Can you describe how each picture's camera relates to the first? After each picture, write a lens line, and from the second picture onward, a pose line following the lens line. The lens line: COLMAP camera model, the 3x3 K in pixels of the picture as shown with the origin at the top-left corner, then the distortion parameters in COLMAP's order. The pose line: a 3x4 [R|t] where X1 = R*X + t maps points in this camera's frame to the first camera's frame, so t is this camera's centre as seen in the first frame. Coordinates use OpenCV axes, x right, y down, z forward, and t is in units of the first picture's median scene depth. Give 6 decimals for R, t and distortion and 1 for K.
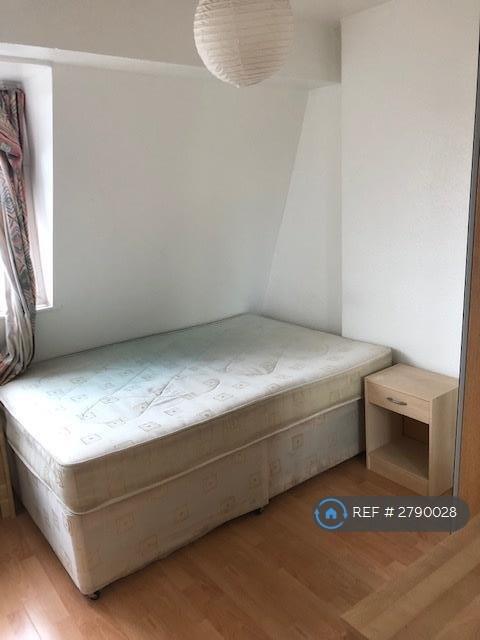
lens RADIAL K [[540.0, 0, 240.4], [0, 540.0, 317.7], [0, 0, 1]] dist [0.008675, 0.005818]
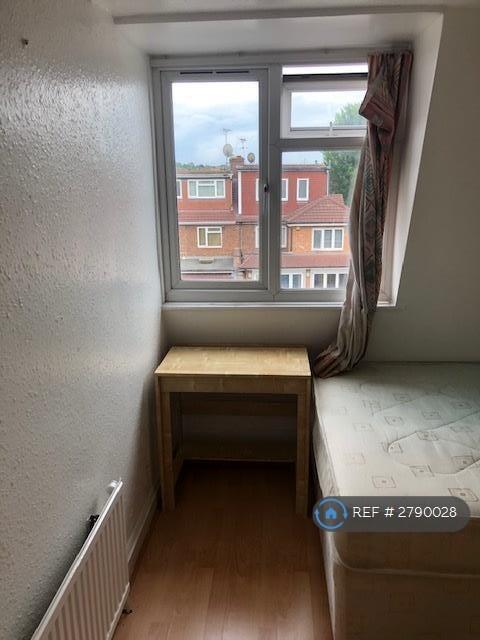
lens RADIAL K [[540.0, 0, 242.7], [0, 540.0, 322.8], [0, 0, 1]] dist [0.008675, 0.005818]
pose [[0.761293, 0.211992, -0.612774, 0.006565], [-0.187475, 0.976645, 0.104962, -0.042031], [0.620714, 0.034973, 0.783257, 0.175829]]
